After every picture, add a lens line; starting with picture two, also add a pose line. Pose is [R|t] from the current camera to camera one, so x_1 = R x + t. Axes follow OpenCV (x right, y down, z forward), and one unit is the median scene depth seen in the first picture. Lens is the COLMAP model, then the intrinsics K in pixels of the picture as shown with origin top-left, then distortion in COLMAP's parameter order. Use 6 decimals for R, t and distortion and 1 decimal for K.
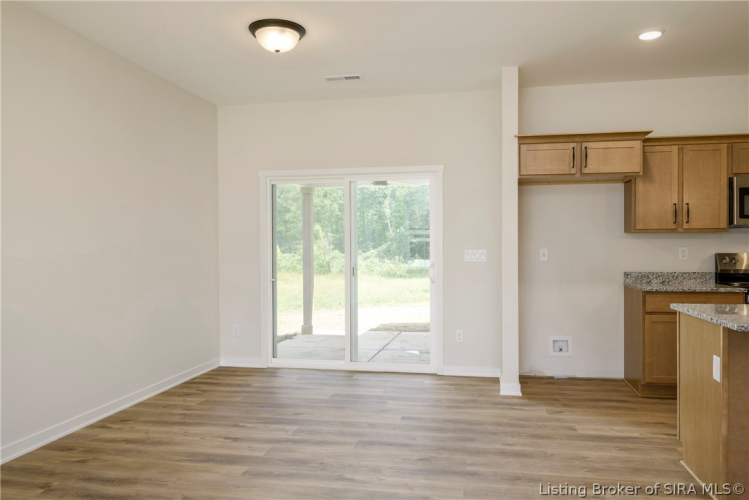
lens RADIAL K [[550.8, 0, 380.3], [0, 550.8, 249.5], [0, 0, 1]] dist [0.002708, -0.003499]
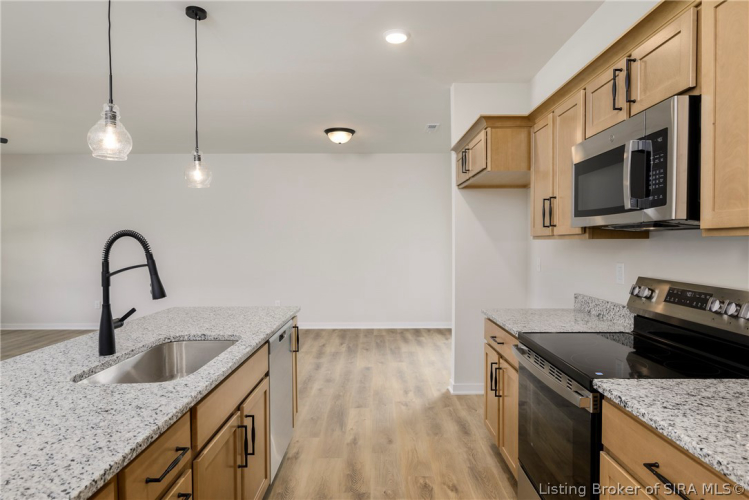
lens RADIAL K [[443.3, 0, 376.8], [0, 443.3, 251.2], [0, 0, 1]] dist [-0.004823, -0.000209]
pose [[0.187961, 0.022598, -0.981917, 1.075138], [-0.002000, 0.999742, 0.022625, -0.030795], [0.982174, -0.002289, 0.187958, 0.707805]]
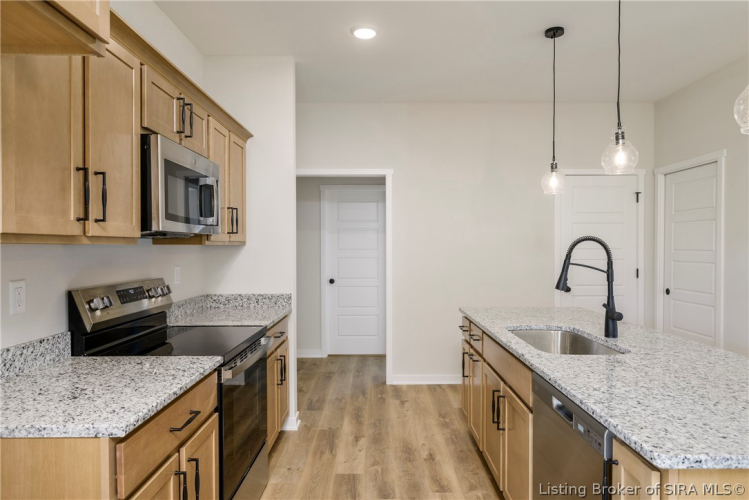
lens RADIAL K [[476.5, 0, 379.1], [0, 476.5, 251.4], [0, 0, 1]] dist [-0.004611, 0.000877]
pose [[-0.192549, -0.004772, 0.981276, 0.184505], [0.008103, 0.999946, 0.006452, -0.028276], [-0.981254, 0.009194, -0.192500, 0.892475]]
